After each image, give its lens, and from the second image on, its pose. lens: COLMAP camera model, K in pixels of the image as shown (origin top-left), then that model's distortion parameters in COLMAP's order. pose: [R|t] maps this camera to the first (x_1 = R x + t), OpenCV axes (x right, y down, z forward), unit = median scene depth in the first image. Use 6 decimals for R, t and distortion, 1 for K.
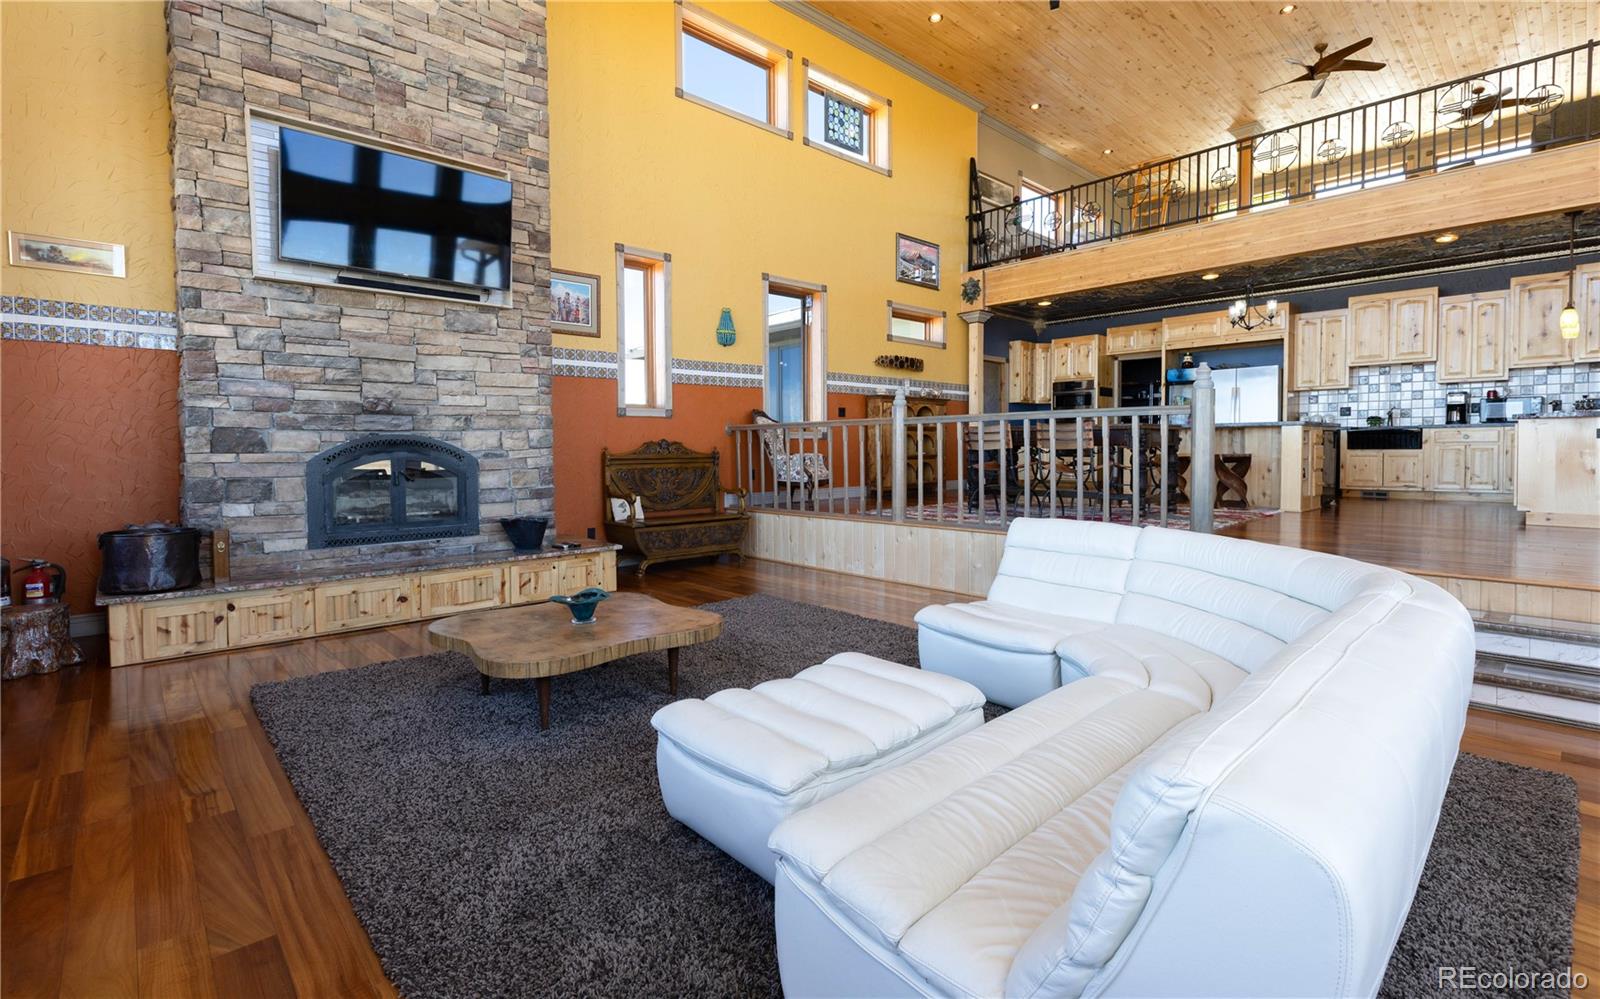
lens RADIAL K [[733.7, 0, 824.0], [0, 733.7, 471.5], [0, 0, 1]] dist [0.000623, -0.000210]
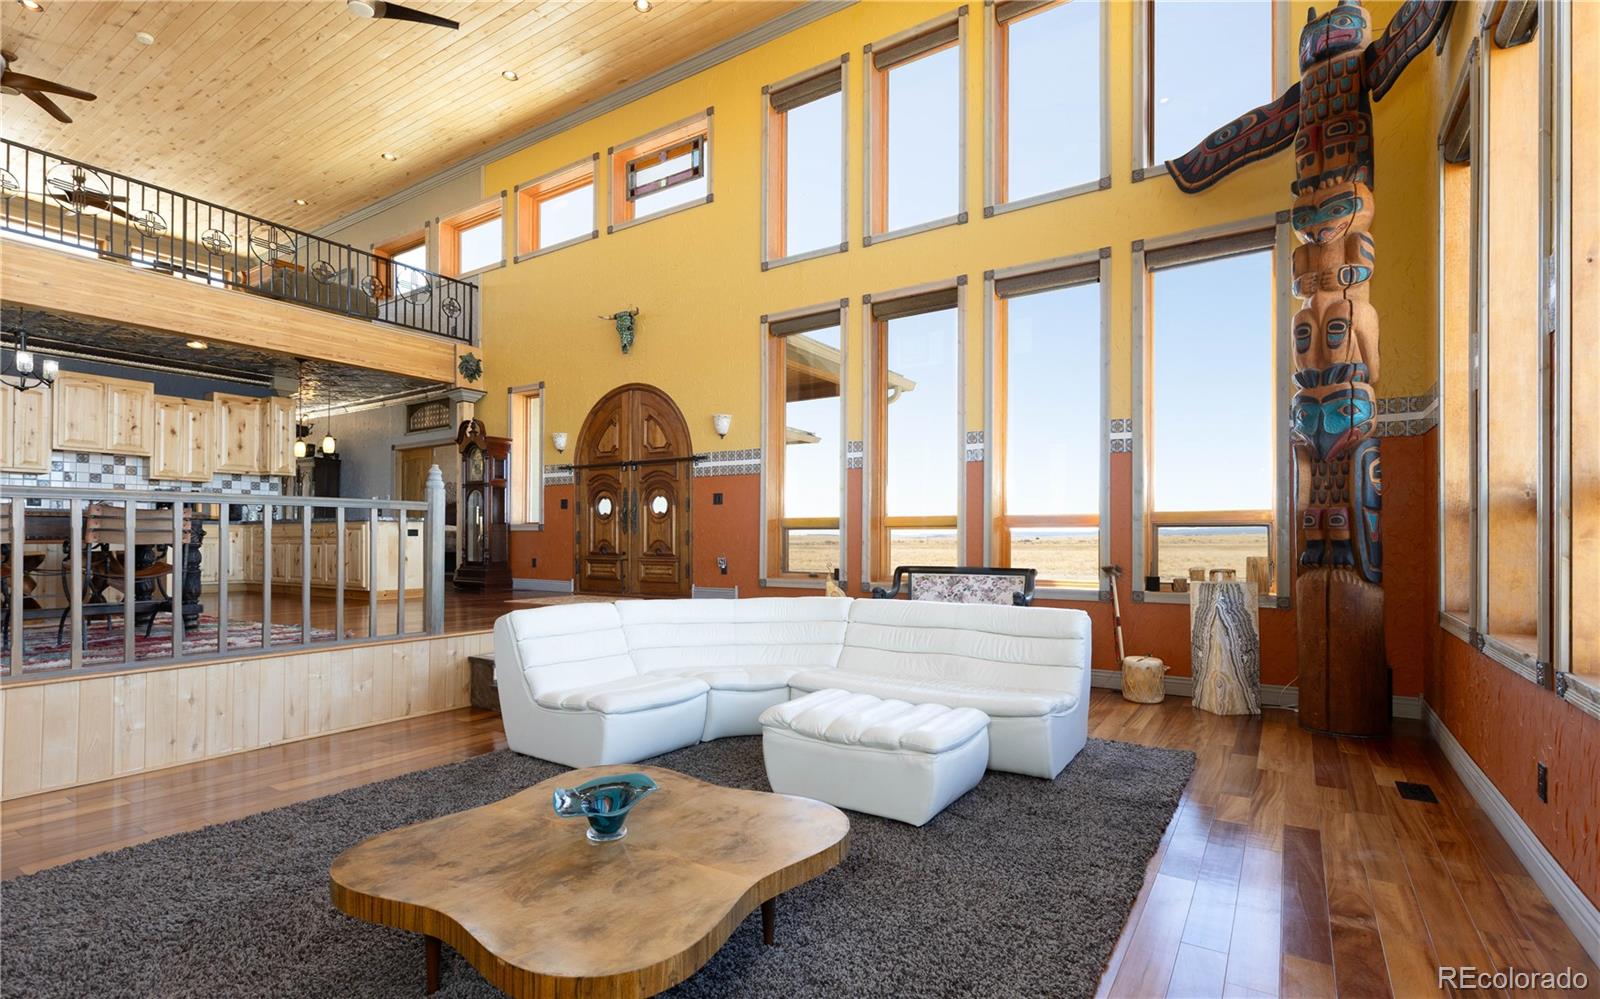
lens RADIAL K [[757.5, 0, 796.8], [0, 757.5, 532.8], [0, 0, 1]] dist [-0.001626, -0.000492]
pose [[-0.227854, 0.015063, 0.973579, -0.370493], [0.031411, 0.999474, -0.008113, -0.010899], [-0.973189, 0.028733, -0.228207, 0.384210]]
